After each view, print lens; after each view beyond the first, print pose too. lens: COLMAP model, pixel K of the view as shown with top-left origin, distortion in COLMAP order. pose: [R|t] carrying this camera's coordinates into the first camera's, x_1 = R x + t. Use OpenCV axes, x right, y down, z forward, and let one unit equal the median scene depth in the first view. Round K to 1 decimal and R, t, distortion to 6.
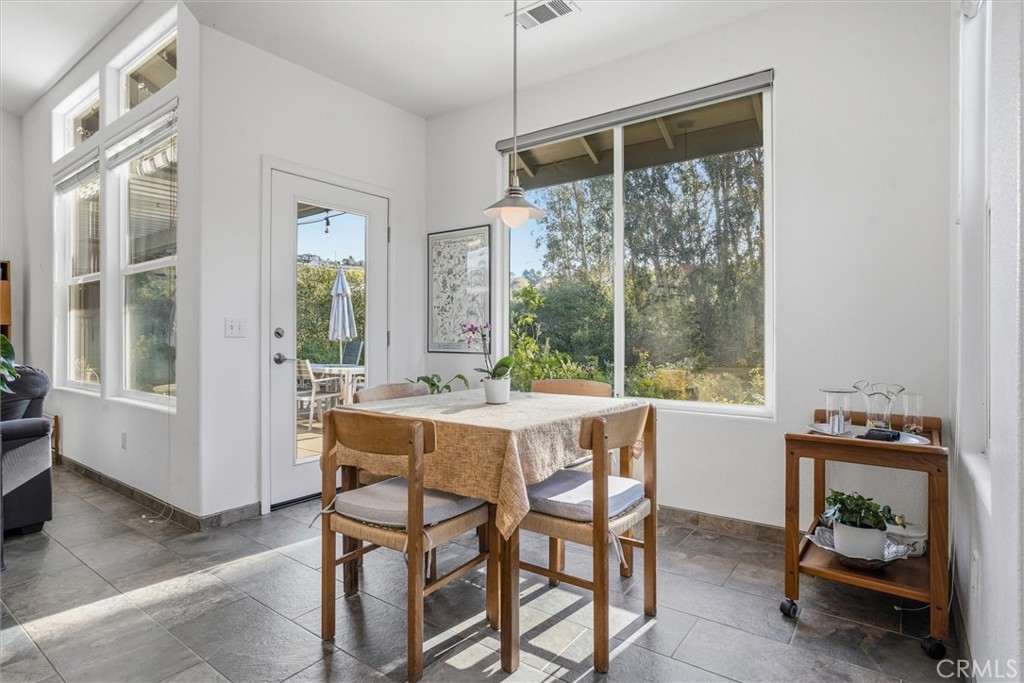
lens RADIAL K [[534.4, 0, 503.3], [0, 534.4, 333.0], [0, 0, 1]] dist [-0.021224, 0.007349]
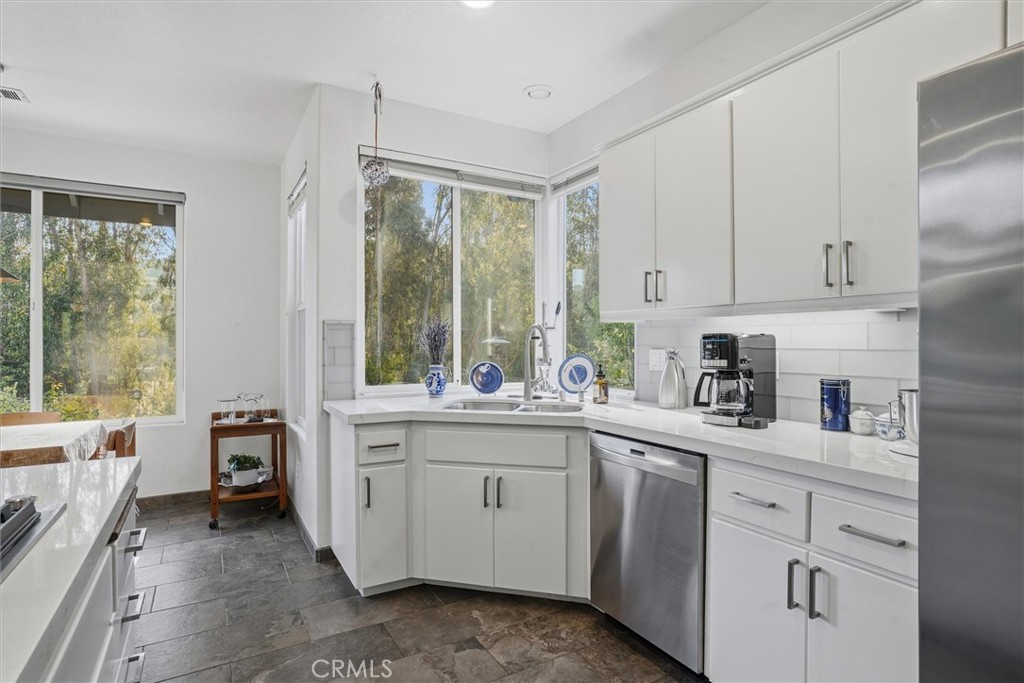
lens RADIAL K [[534.4, 0, 511.2], [0, 534.4, 342.4], [0, 0, 1]] dist [-0.021224, 0.007349]
pose [[0.386797, 0.002902, 0.922160, -0.697228], [-0.000324, 0.999995, -0.003011, -0.085134], [-0.922165, 0.000866, 0.386796, -0.598717]]
